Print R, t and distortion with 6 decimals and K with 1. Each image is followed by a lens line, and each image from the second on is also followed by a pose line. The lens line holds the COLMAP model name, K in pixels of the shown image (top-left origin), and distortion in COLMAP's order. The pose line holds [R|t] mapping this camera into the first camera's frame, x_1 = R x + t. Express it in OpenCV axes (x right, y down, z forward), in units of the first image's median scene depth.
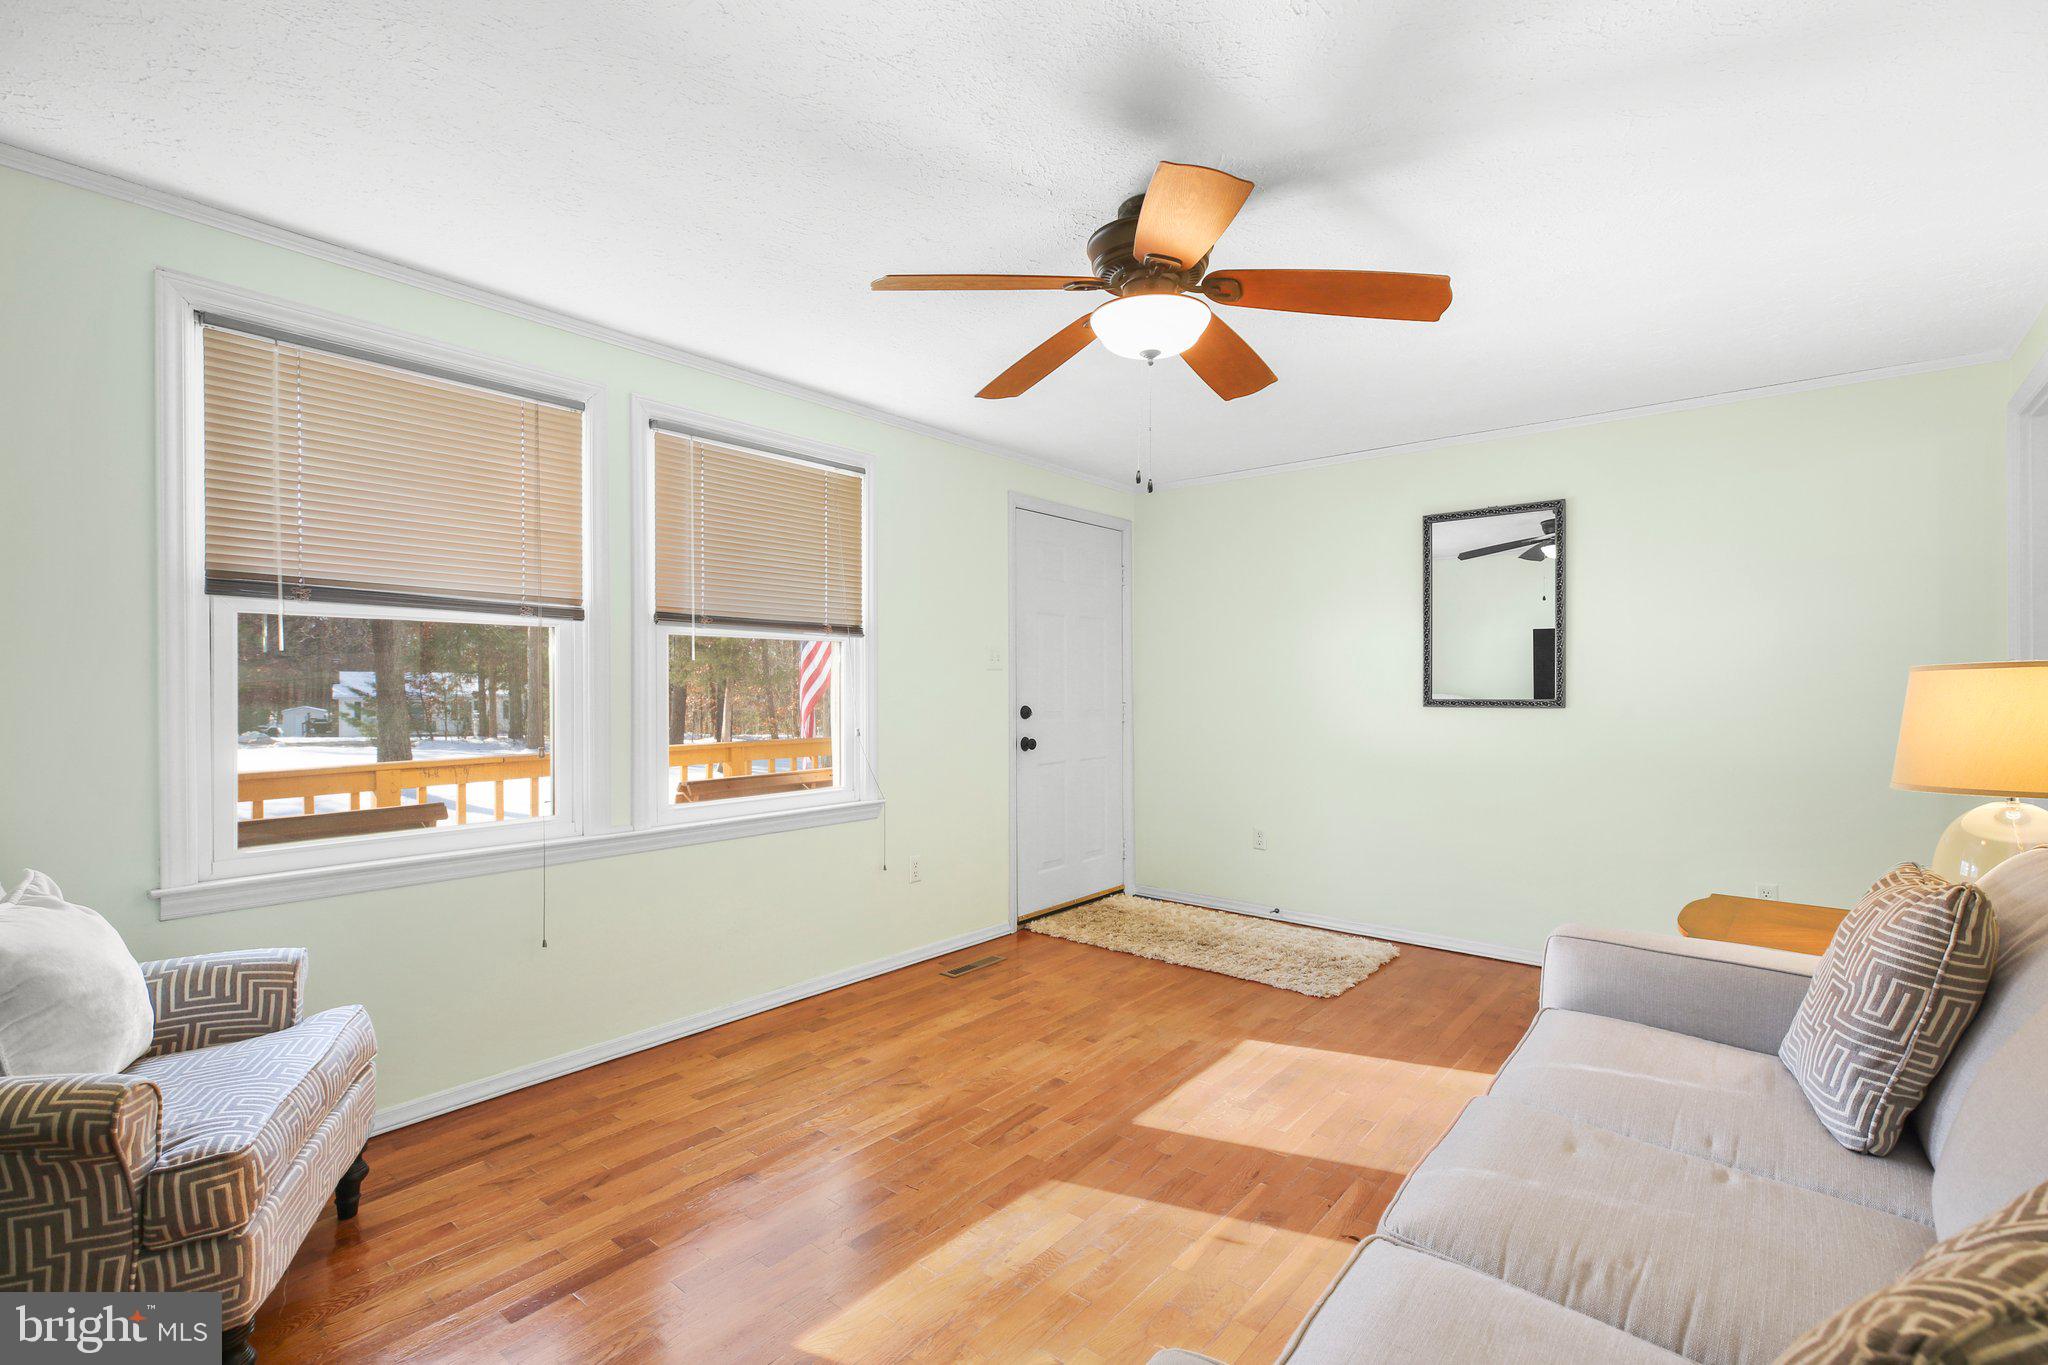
lens RADIAL K [[922.8, 0, 1034.2], [0, 922.8, 677.0], [0, 0, 1]] dist [0.003448, -0.000994]
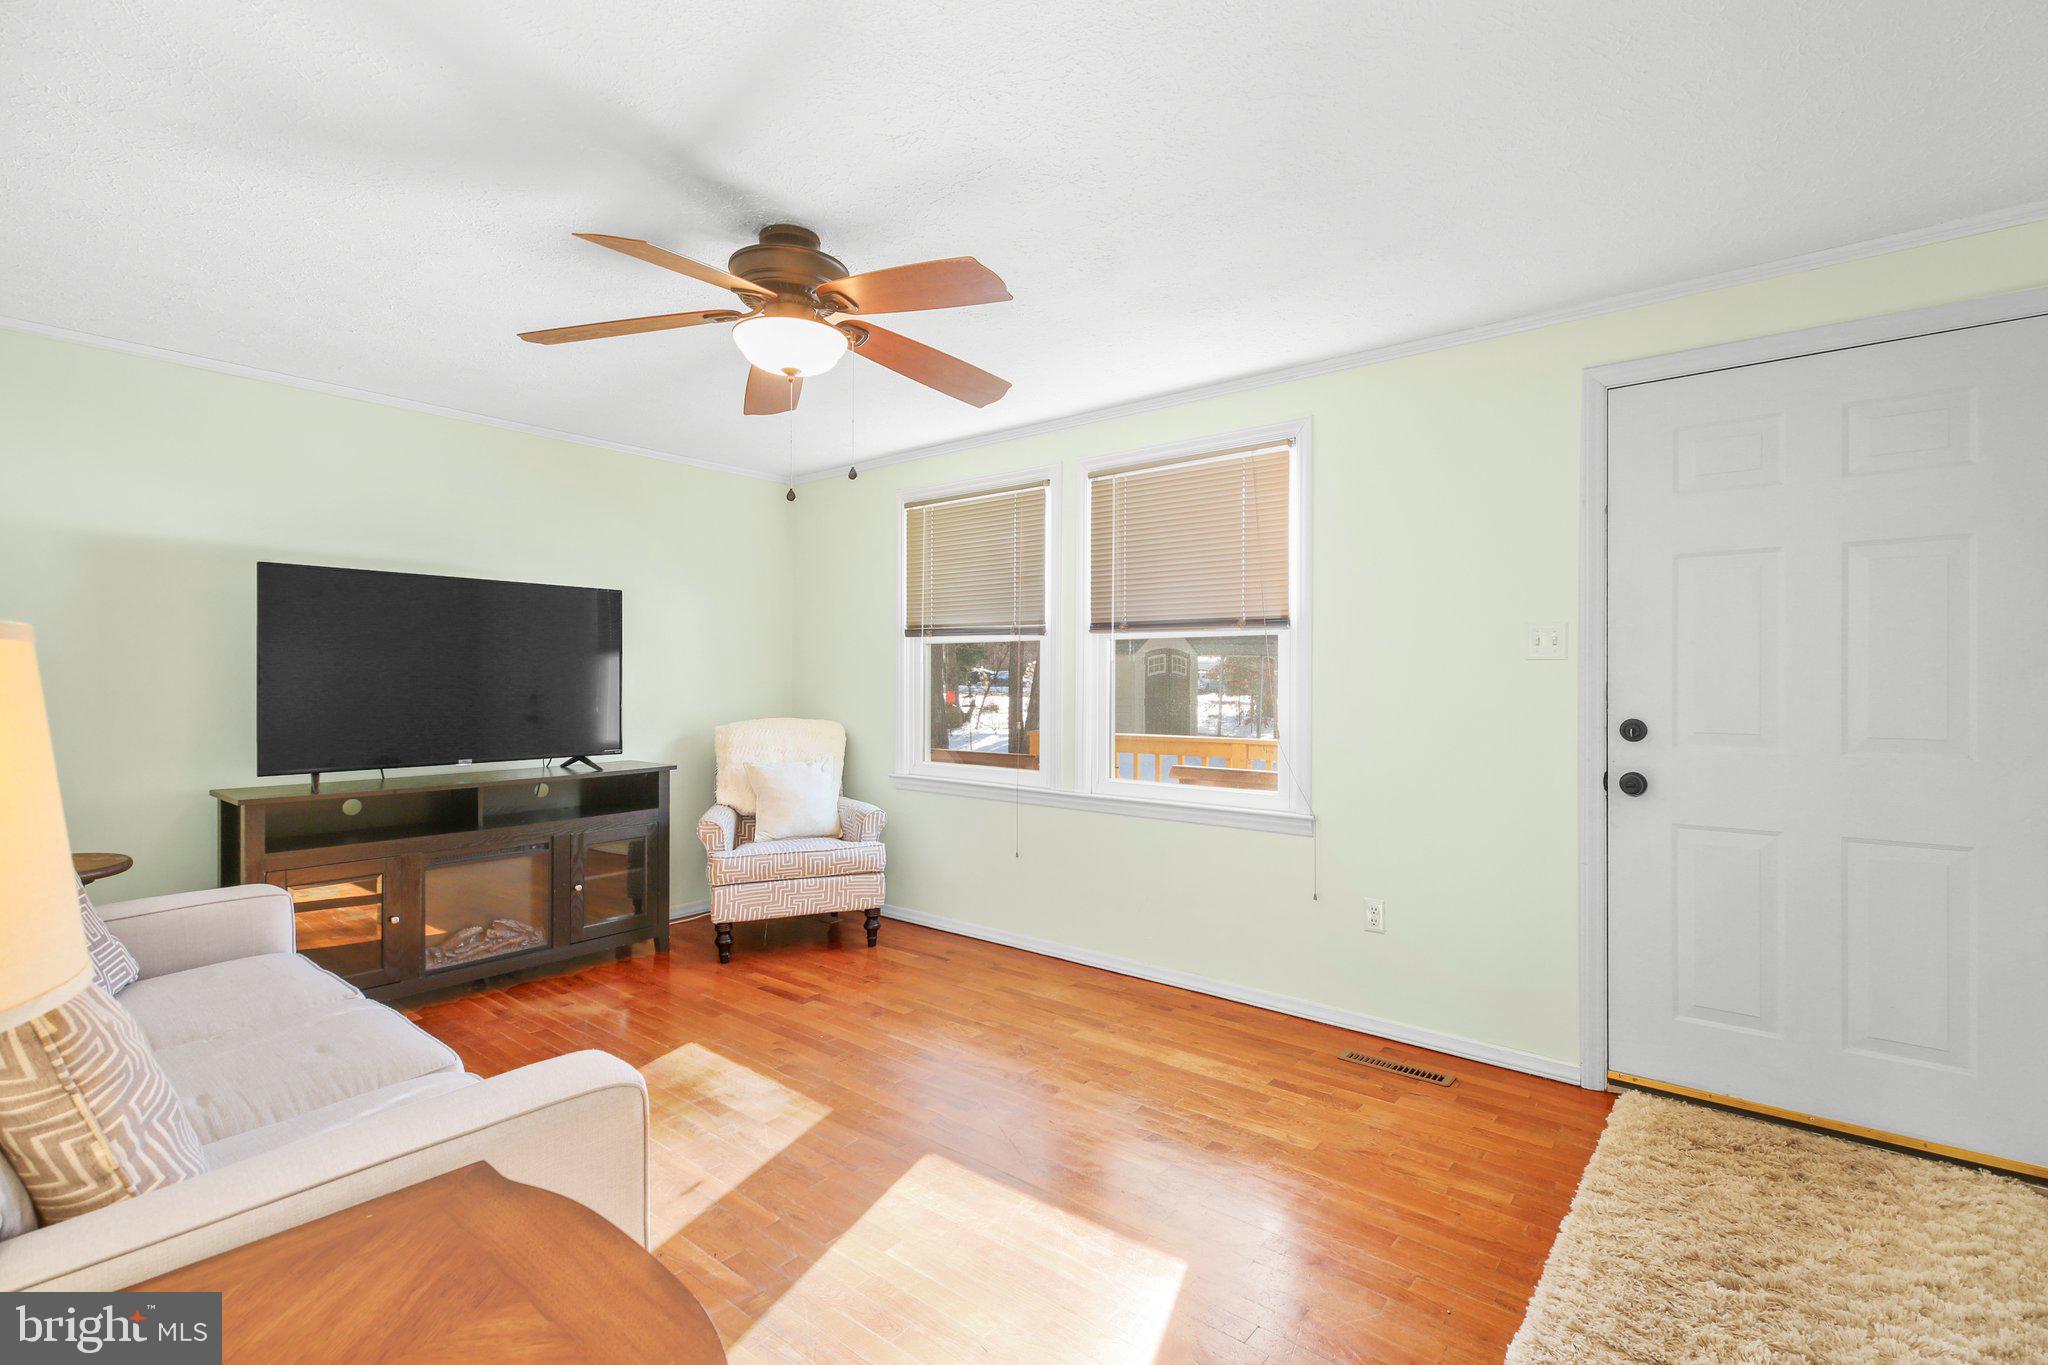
lens RADIAL K [[922.8, 0, 1034.2], [0, 922.8, 677.0], [0, 0, 1]] dist [0.003448, -0.000994]
pose [[0.006272, -0.009448, -0.999936, 0.857829], [0.000142, 0.999955, -0.009447, 0.015060], [0.999980, -0.000083, 0.006273, 0.916850]]
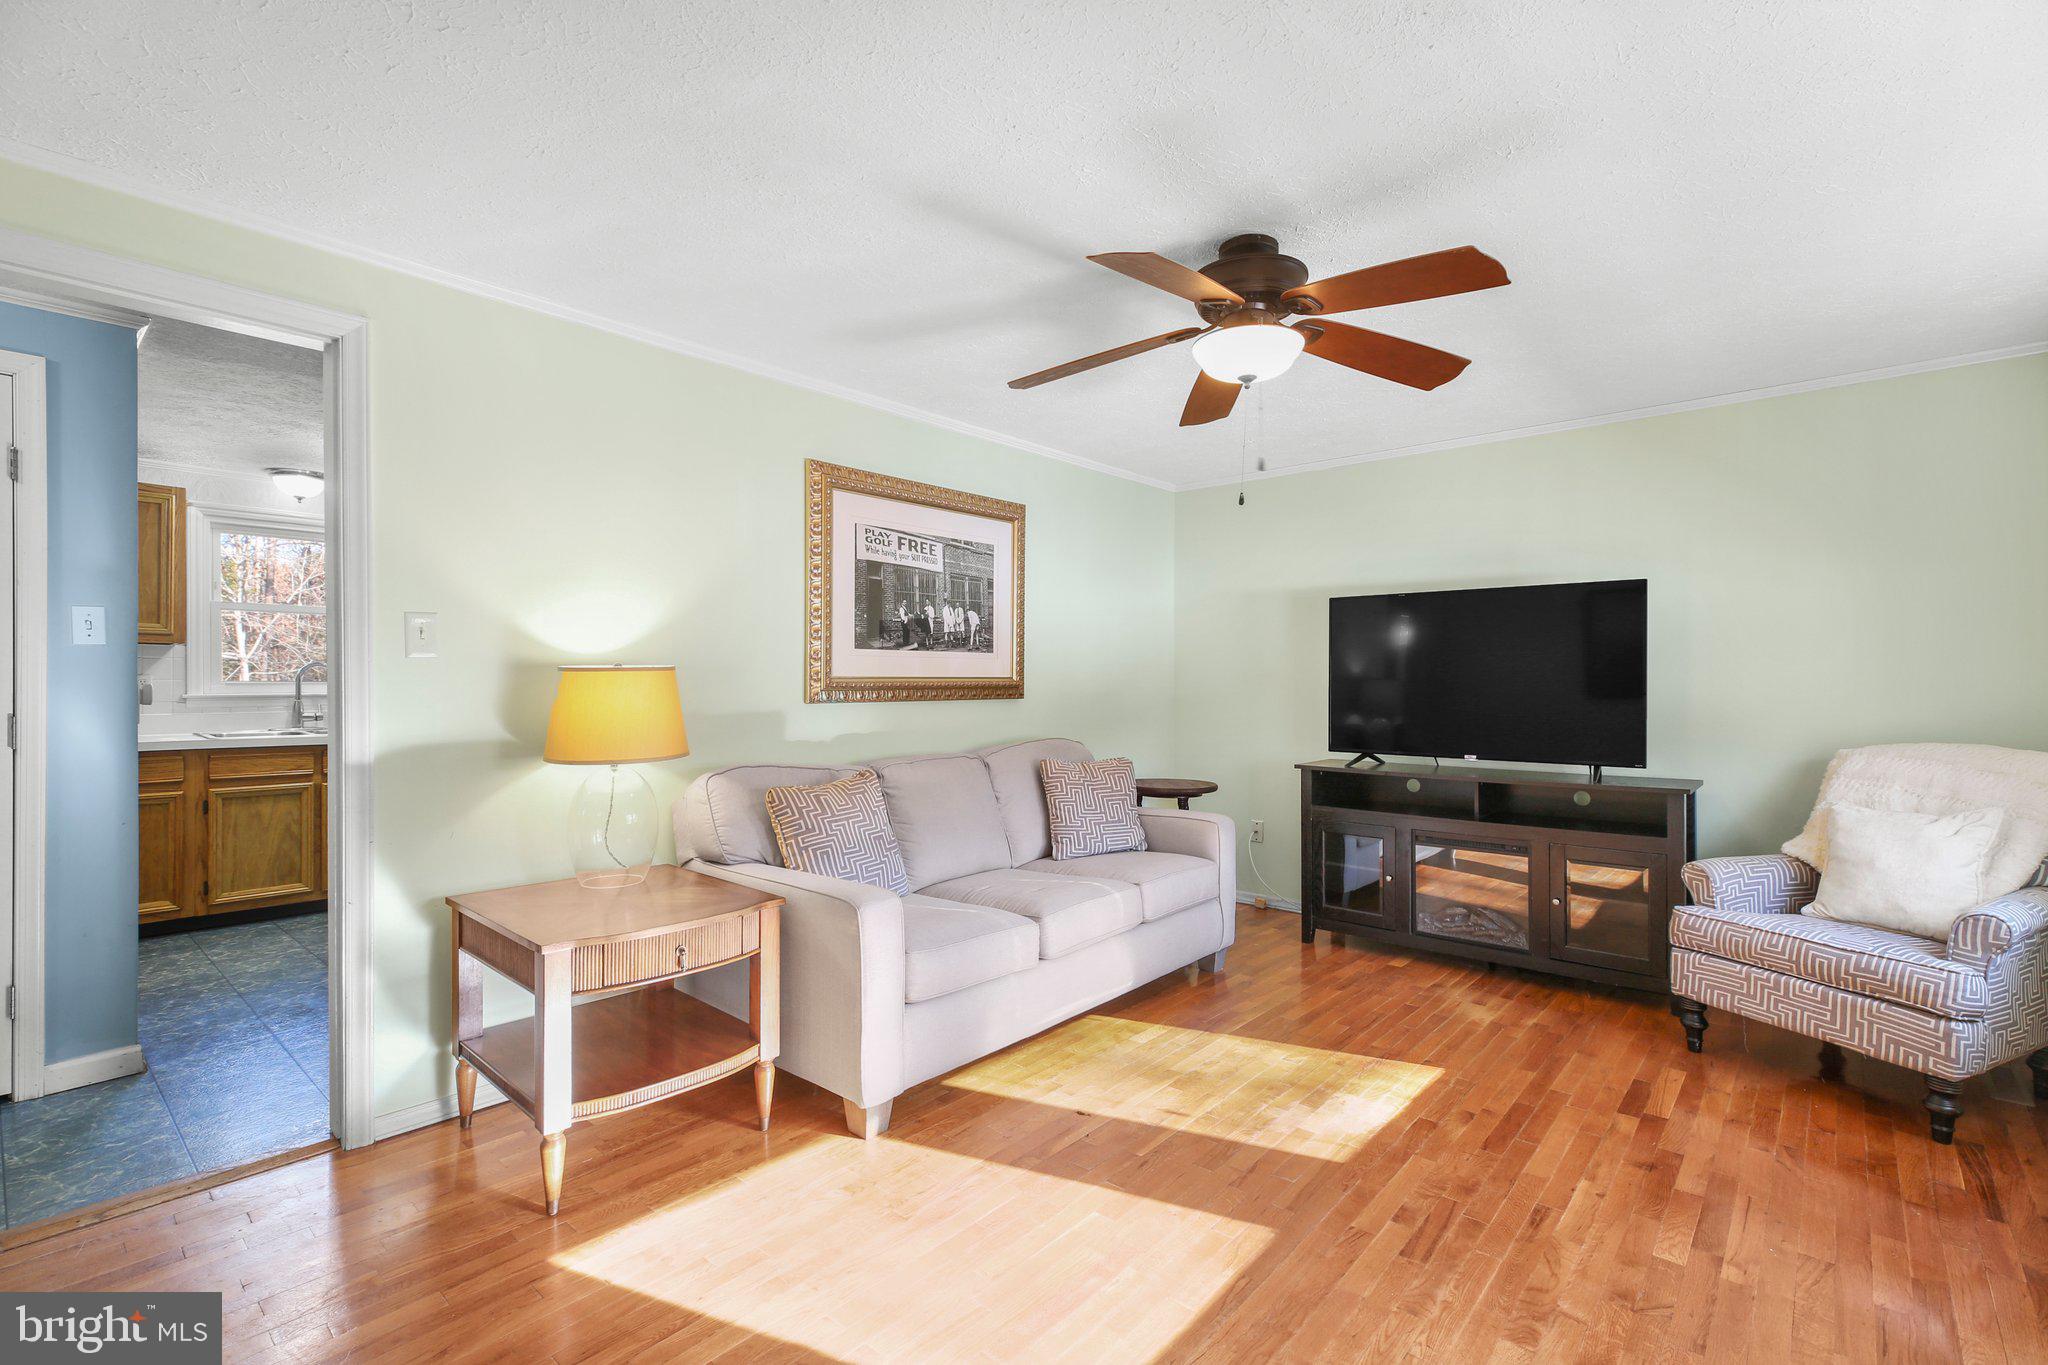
lens RADIAL K [[922.8, 0, 1034.2], [0, 922.8, 677.0], [0, 0, 1]] dist [0.003448, -0.000994]
pose [[-0.999715, -0.005284, 0.023291, 0.251989], [-0.005340, 0.999983, -0.002330, 0.005835], [-0.023279, -0.002454, -0.999726, 1.505875]]
